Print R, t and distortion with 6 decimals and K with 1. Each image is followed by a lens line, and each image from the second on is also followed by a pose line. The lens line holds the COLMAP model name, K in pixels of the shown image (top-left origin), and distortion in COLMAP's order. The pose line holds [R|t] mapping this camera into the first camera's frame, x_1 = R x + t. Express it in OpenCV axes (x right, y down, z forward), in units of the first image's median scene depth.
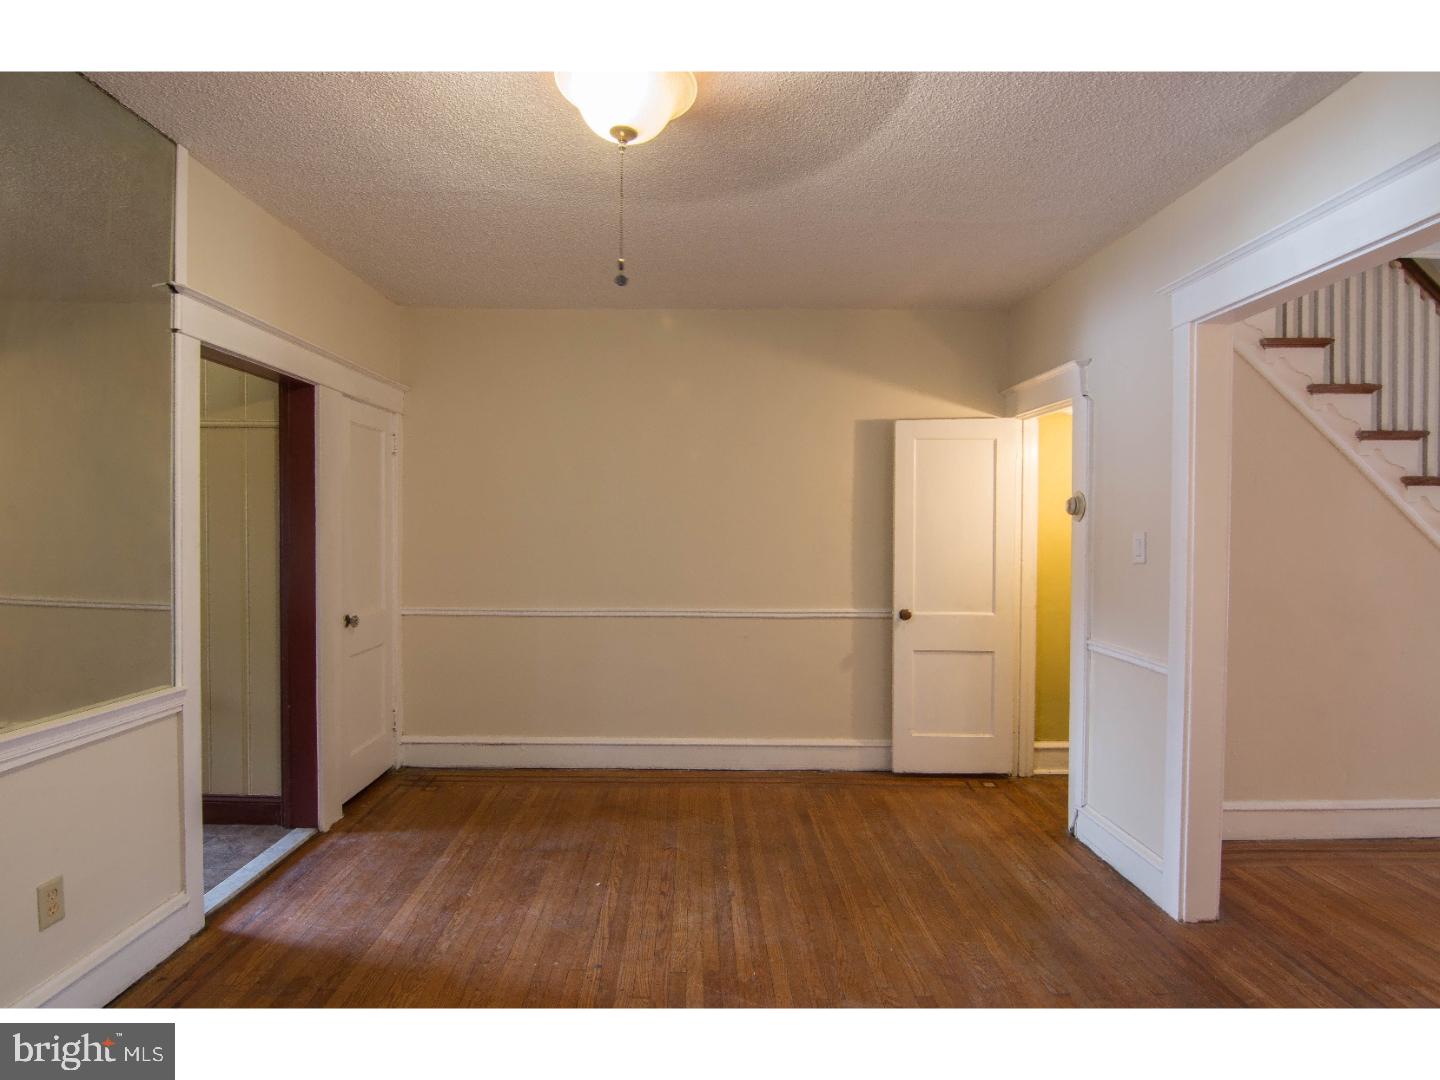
lens RADIAL K [[729.2, 0, 720.0], [0, 729.2, 540.0], [0, 0, 1]] dist [-0.000387, -0.015763]
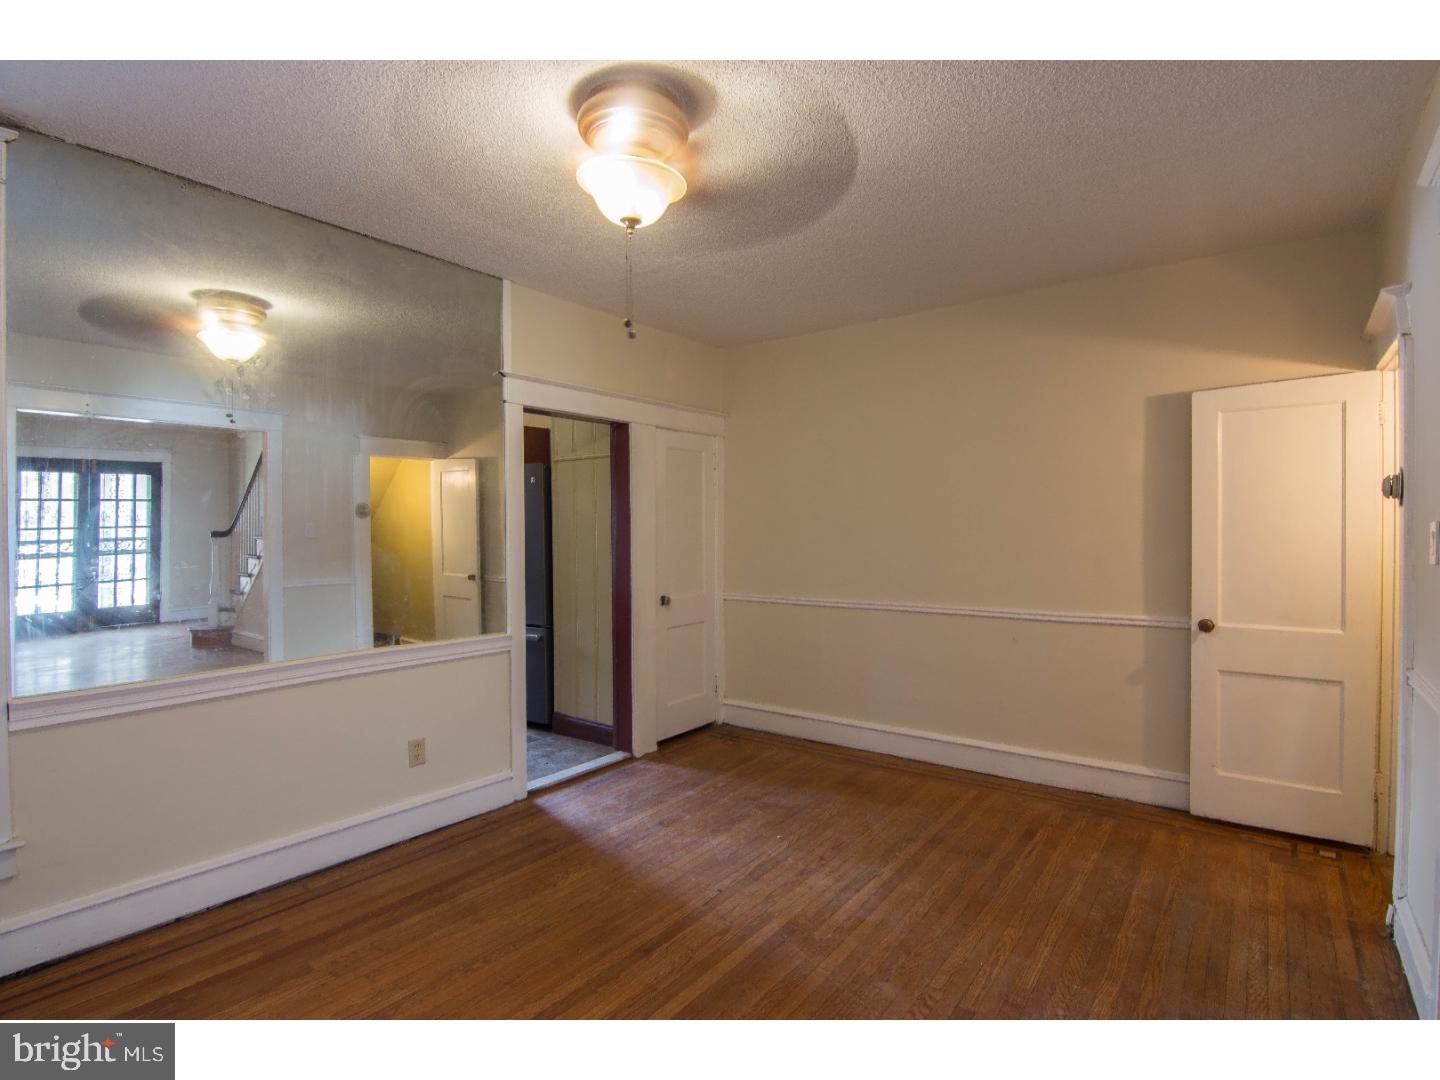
lens RADIAL K [[716.0, 0, 723.3], [0, 716.0, 535.9], [0, 0, 1]] dist [0.001188, -0.016082]
pose [[0.809666, -0.006415, -0.586856, 0.325907], [0.002551, 0.999969, -0.007411, 0.005788], [0.586886, 0.004503, 0.809657, 0.027090]]
